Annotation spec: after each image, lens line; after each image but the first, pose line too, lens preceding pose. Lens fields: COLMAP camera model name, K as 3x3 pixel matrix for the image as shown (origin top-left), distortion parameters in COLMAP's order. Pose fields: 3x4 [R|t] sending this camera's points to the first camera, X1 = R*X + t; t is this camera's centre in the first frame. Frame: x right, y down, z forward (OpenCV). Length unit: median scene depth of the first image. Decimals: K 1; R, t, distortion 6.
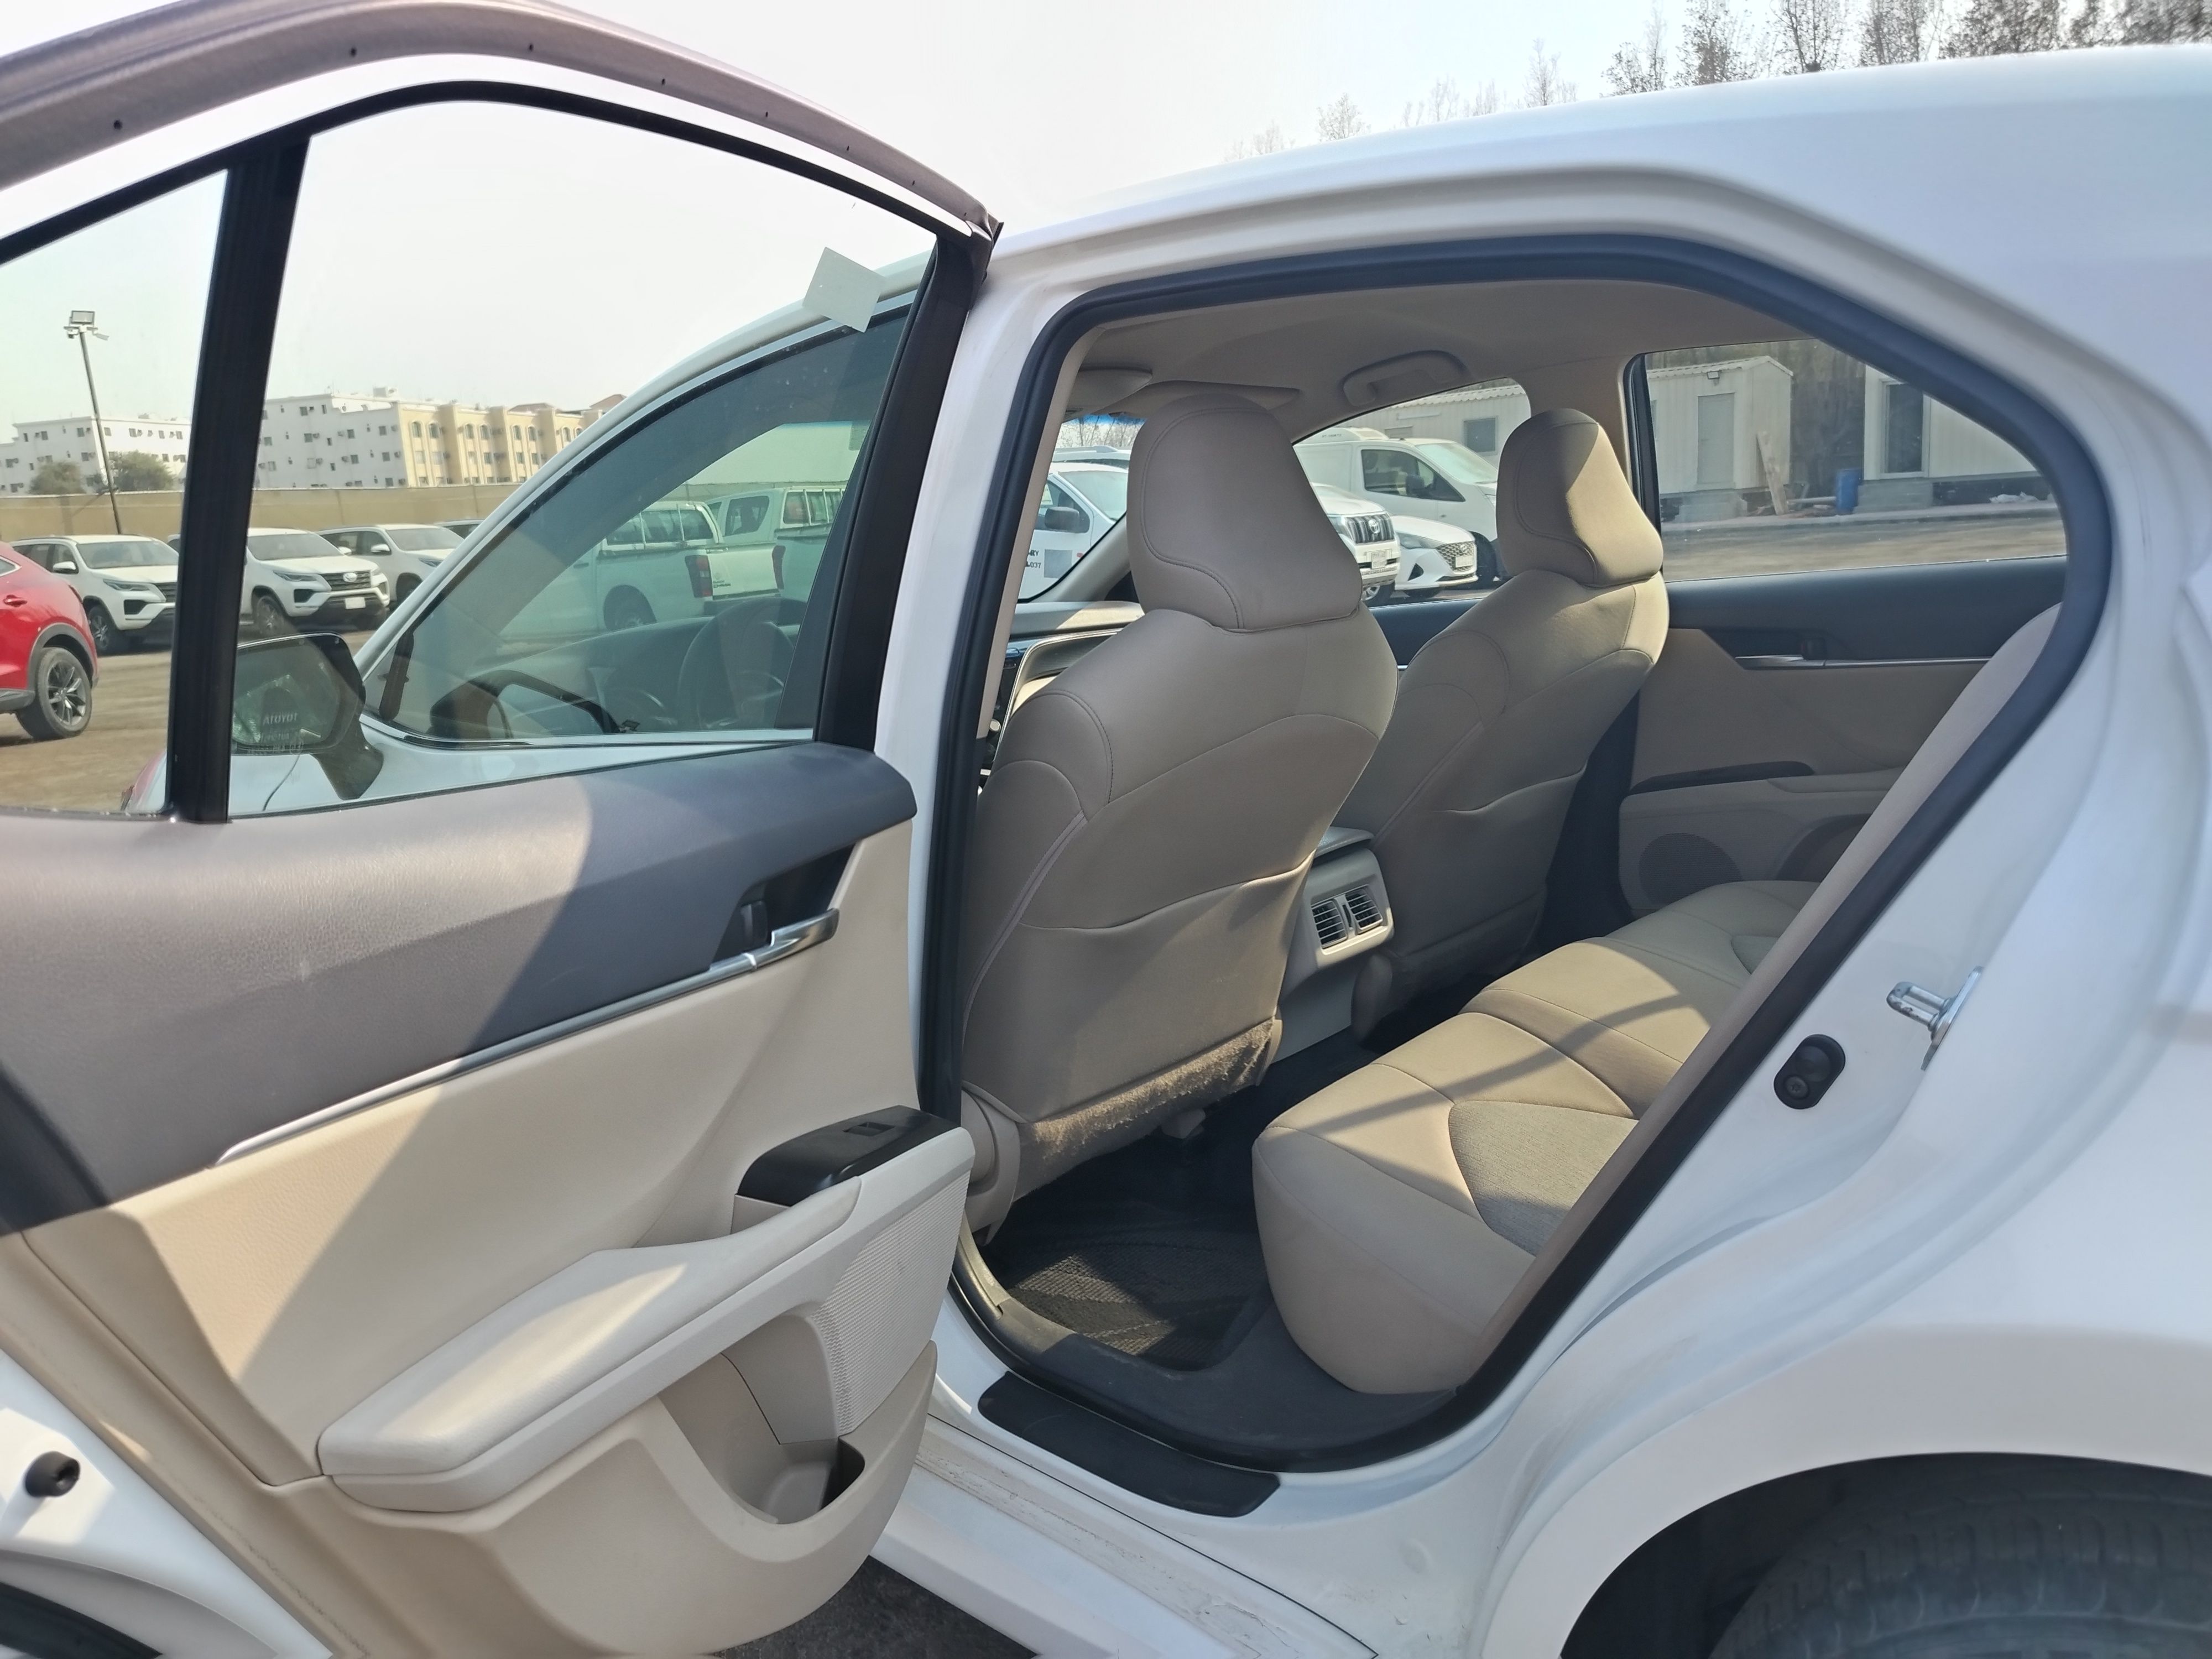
lens RADIAL K [[1528.7, 0, 1109.8], [0, 1528.7, 832.6], [0, 0, 1]] dist [0.007639, -0.007622]
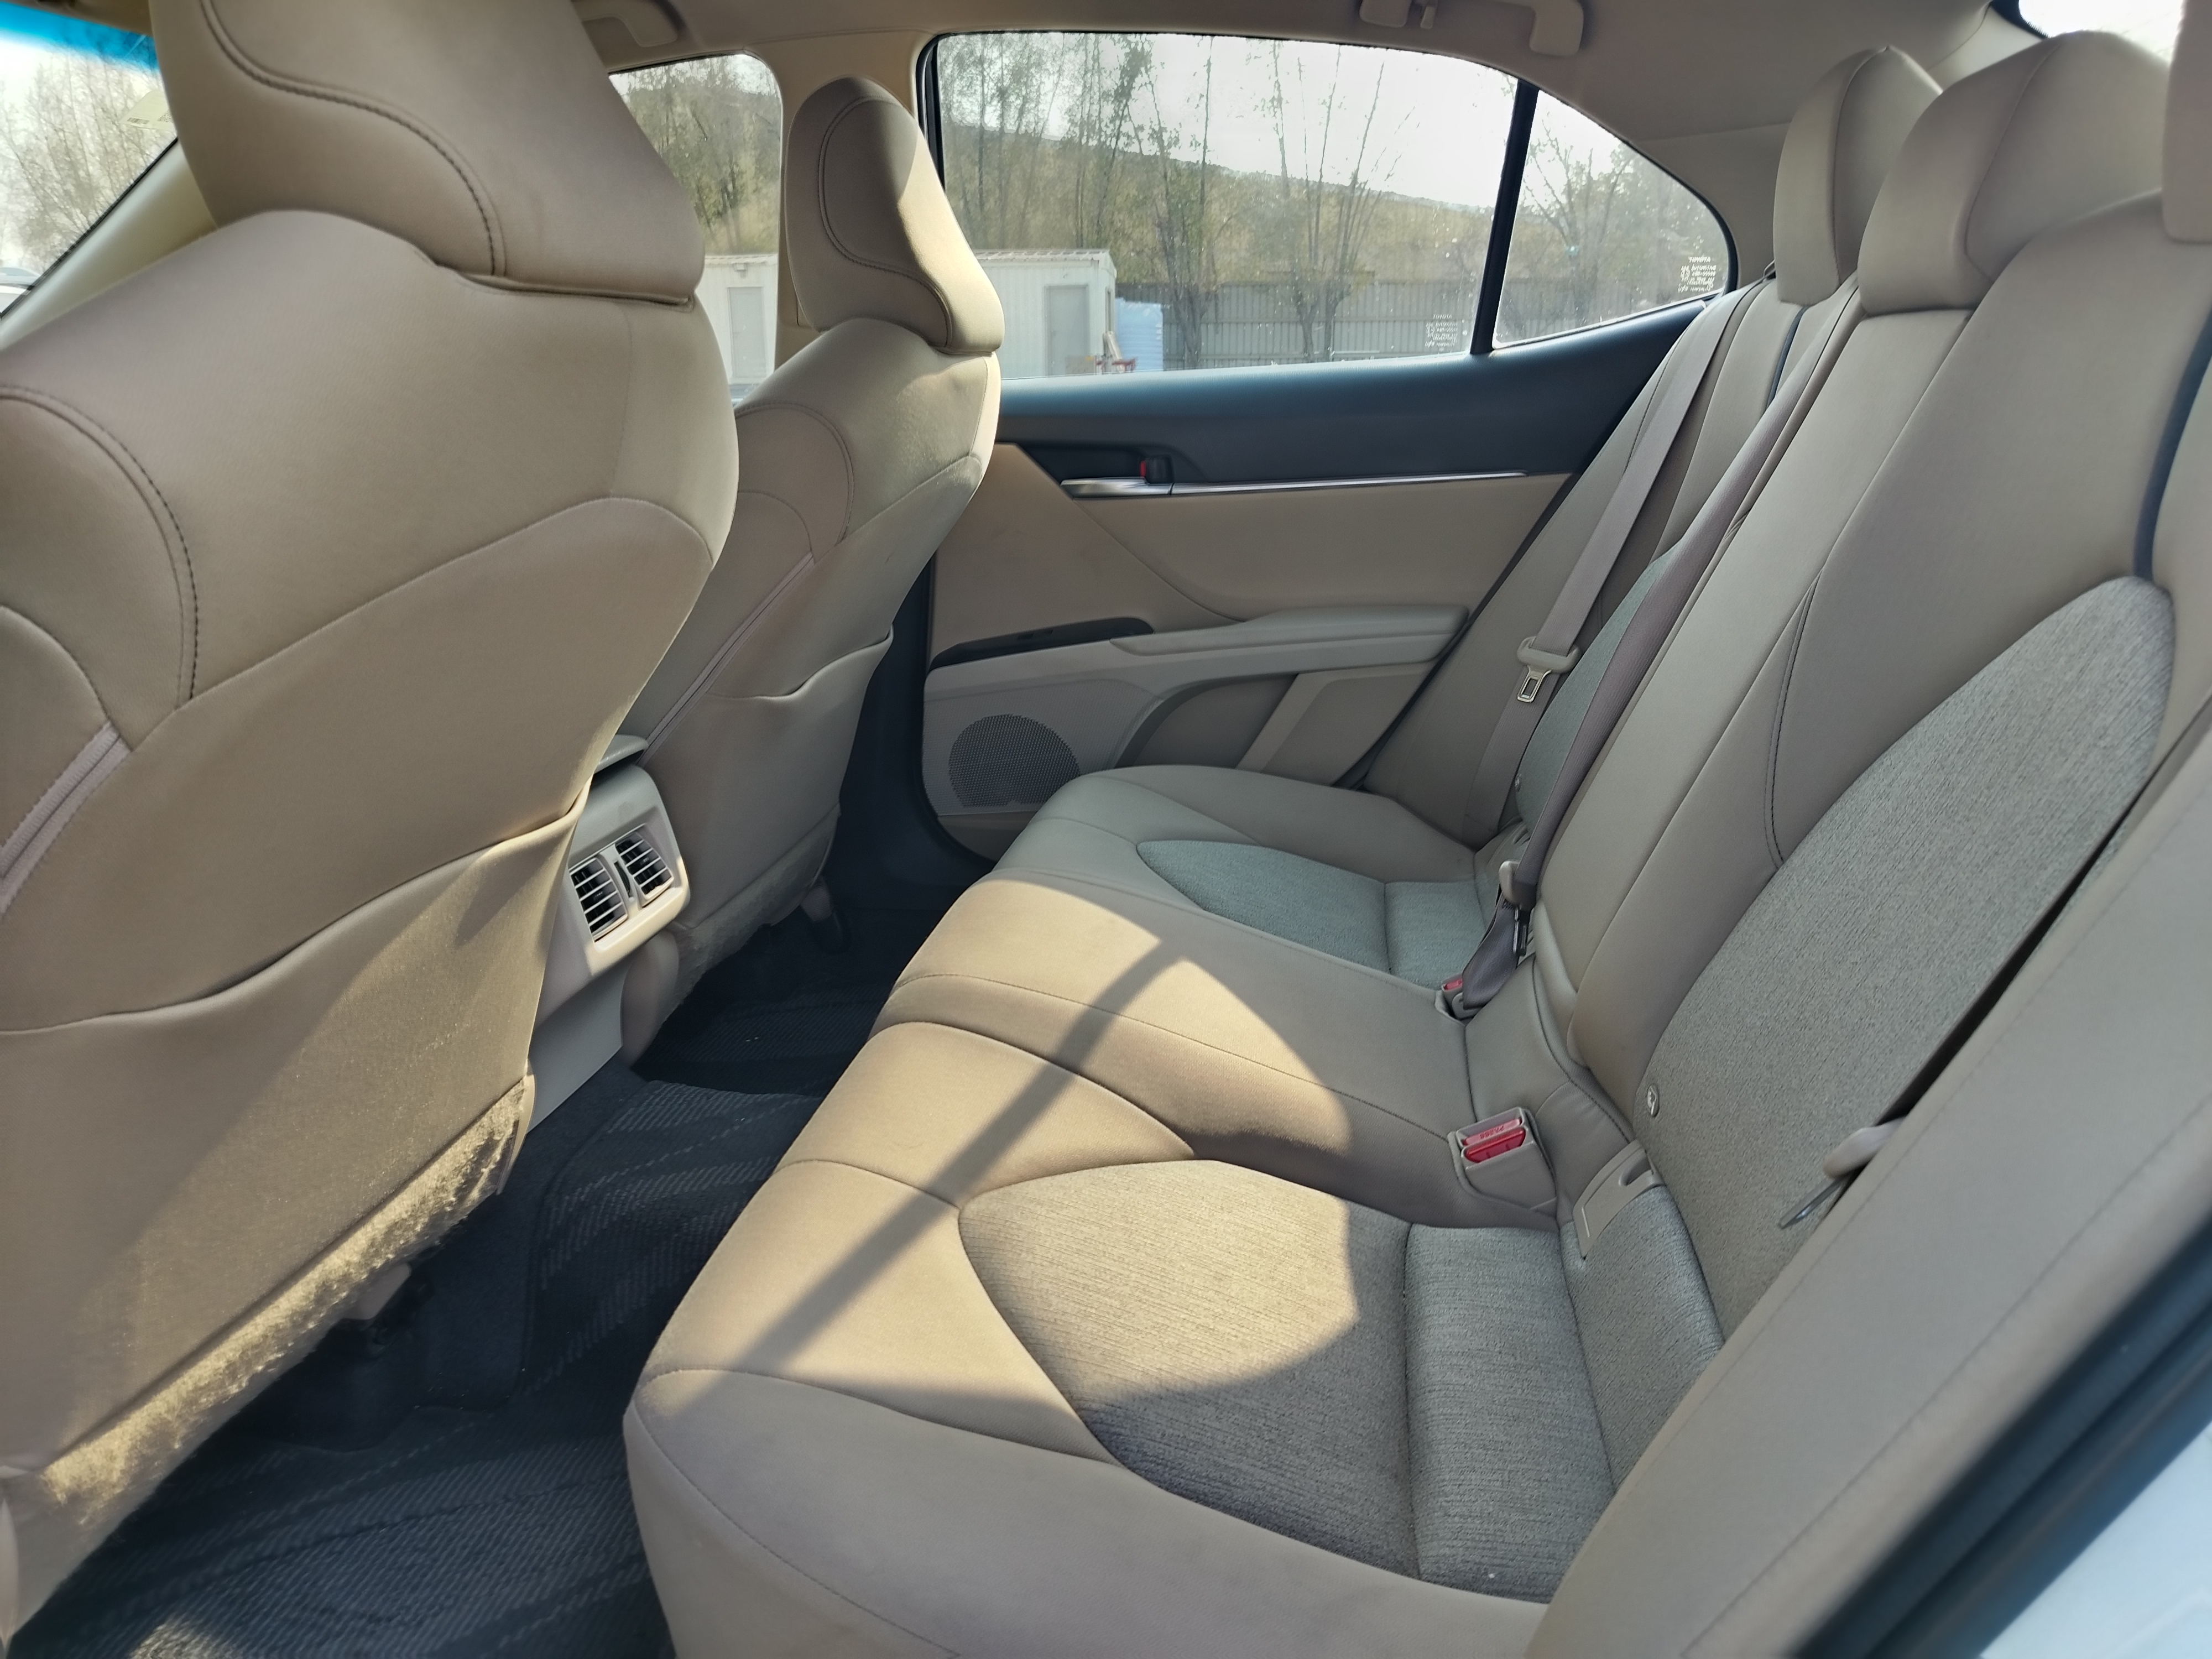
lens RADIAL K [[1528.7, 0, 1098.3], [0, 1528.7, 831.8], [0, 0, 1]] dist [0.007639, -0.007622]
pose [[0.825732, -0.098129, 0.555461, -0.022425], [0.063414, 0.994658, 0.081449, -0.001351], [-0.560487, -0.032031, 0.827544, 0.405558]]
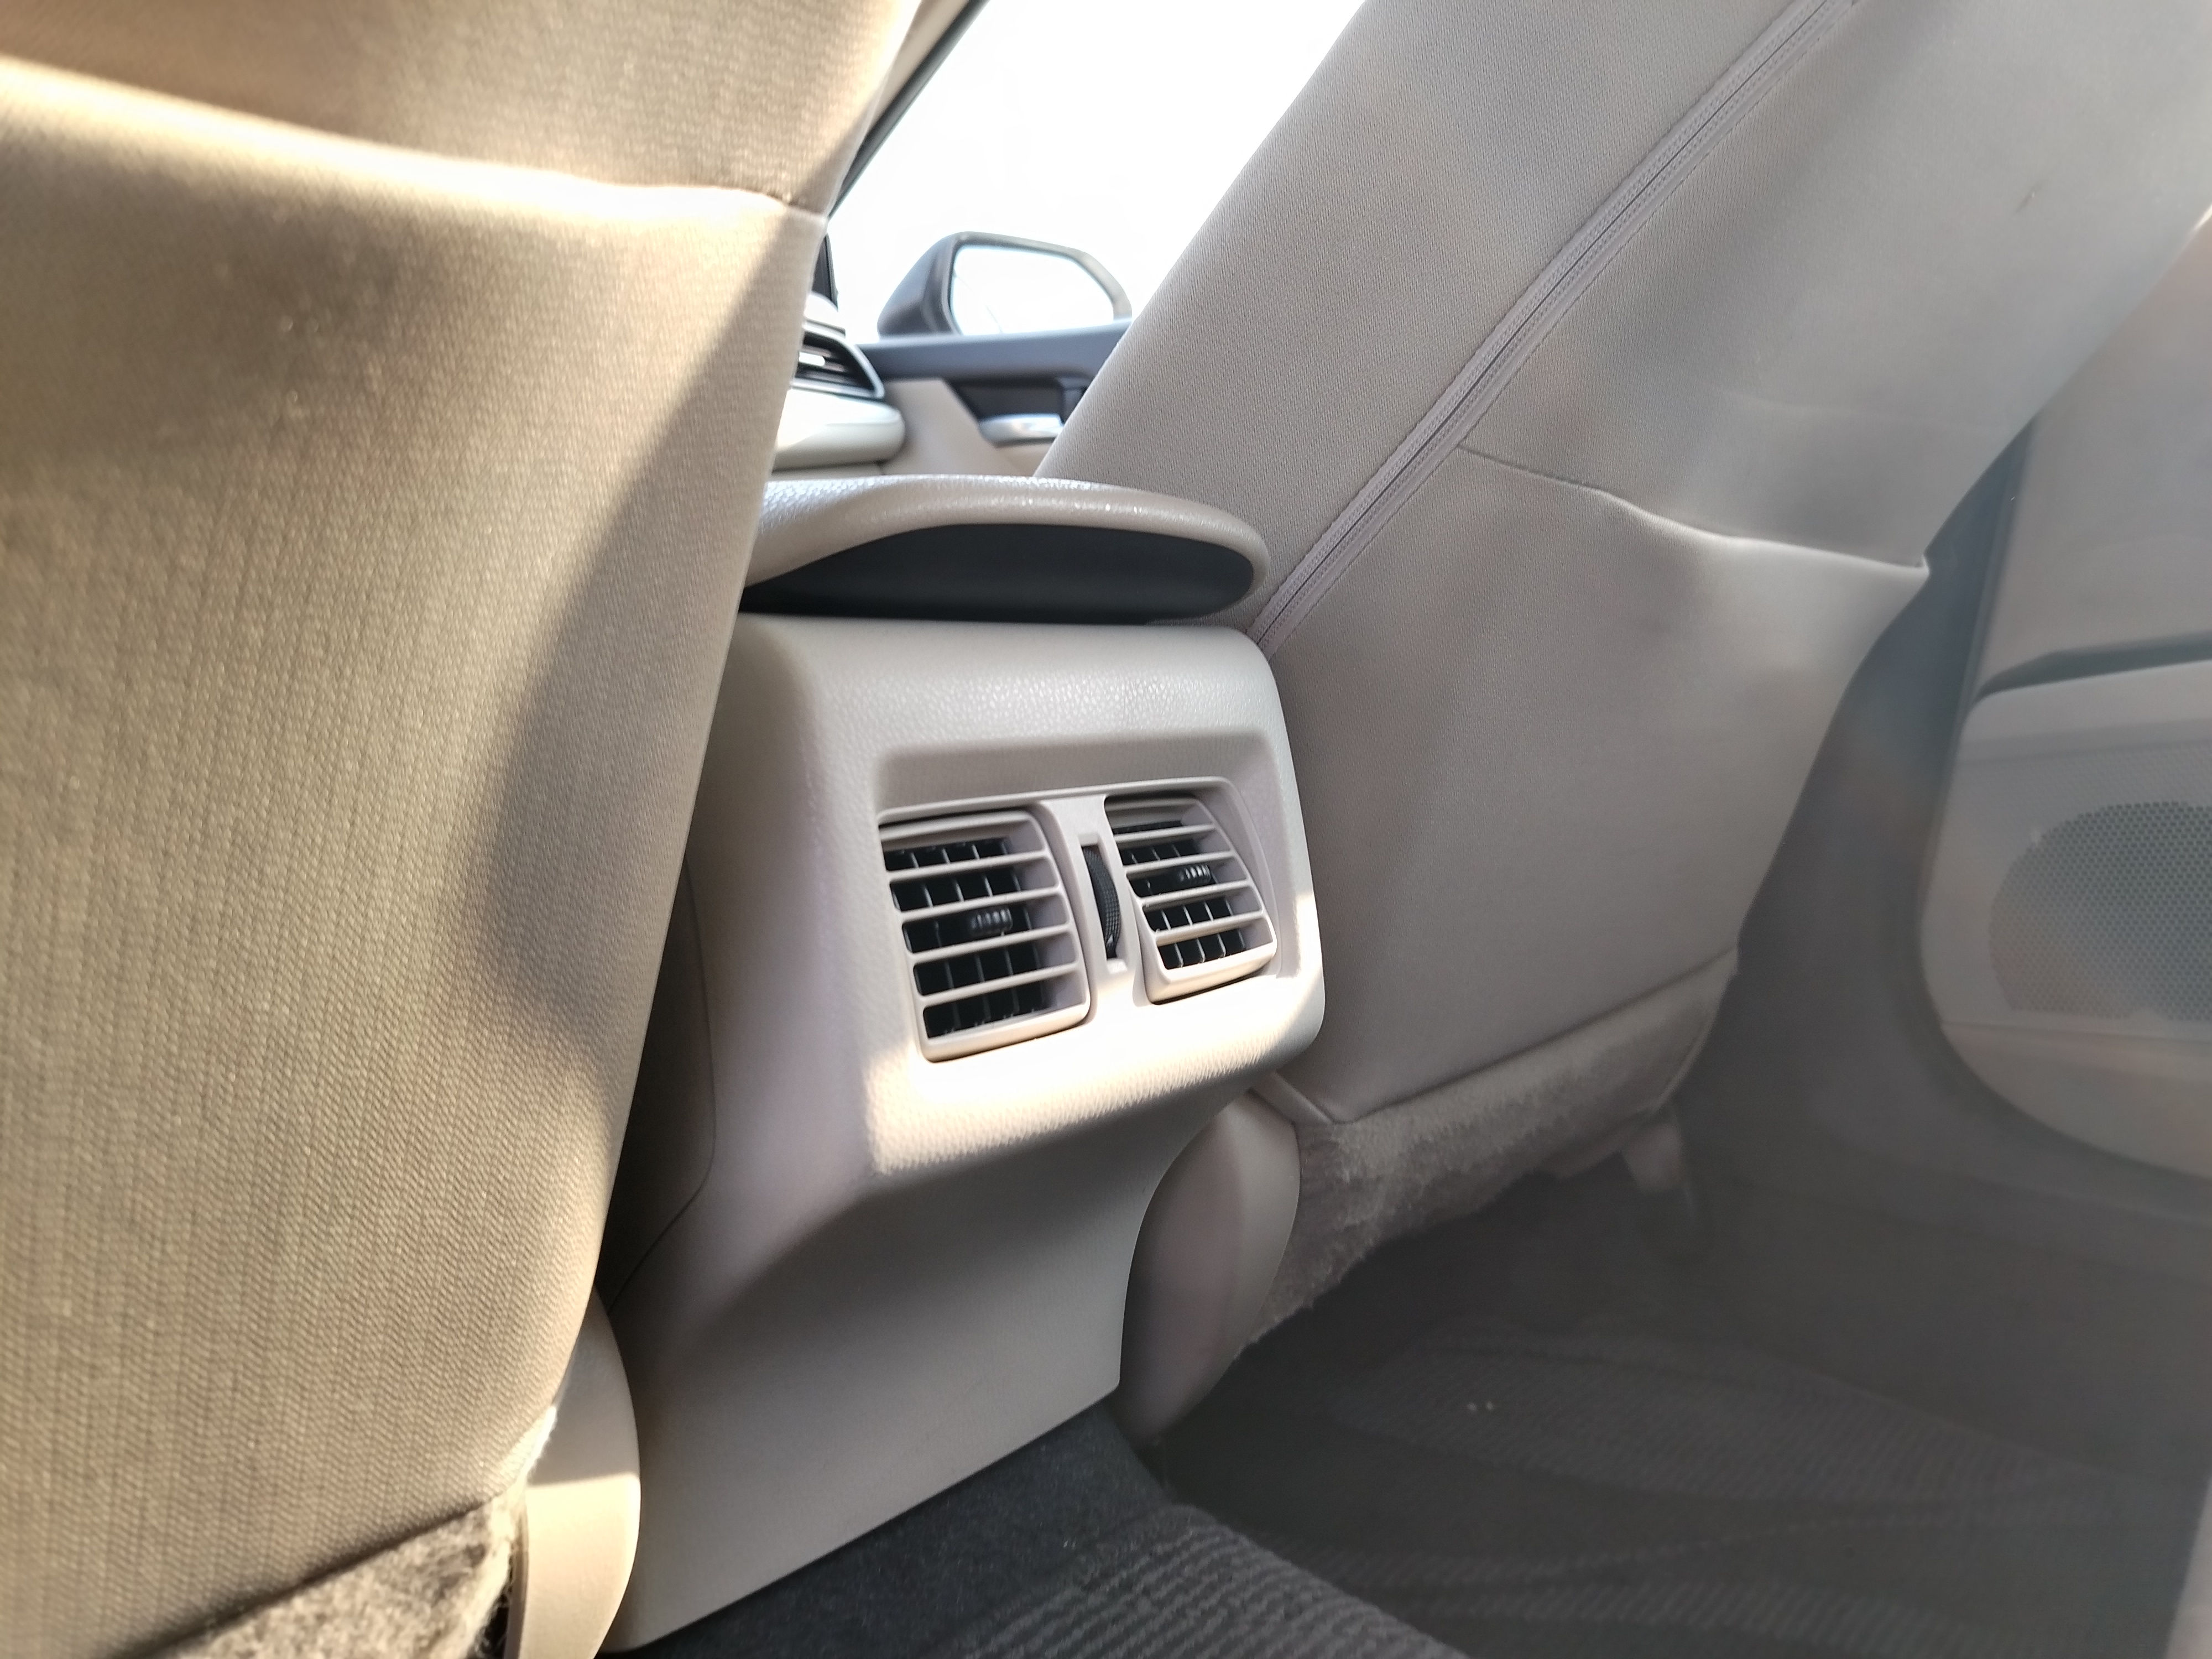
lens RADIAL K [[1528.7, 0, 1111.9], [0, 1528.7, 830.2], [0, 0, 1]] dist [0.007639, -0.007622]
pose [[0.993259, 0.090066, 0.072976, 0.143418], [-0.084048, 0.993105, -0.081721, 0.061987], [-0.079834, 0.075036, 0.993980, 0.817617]]
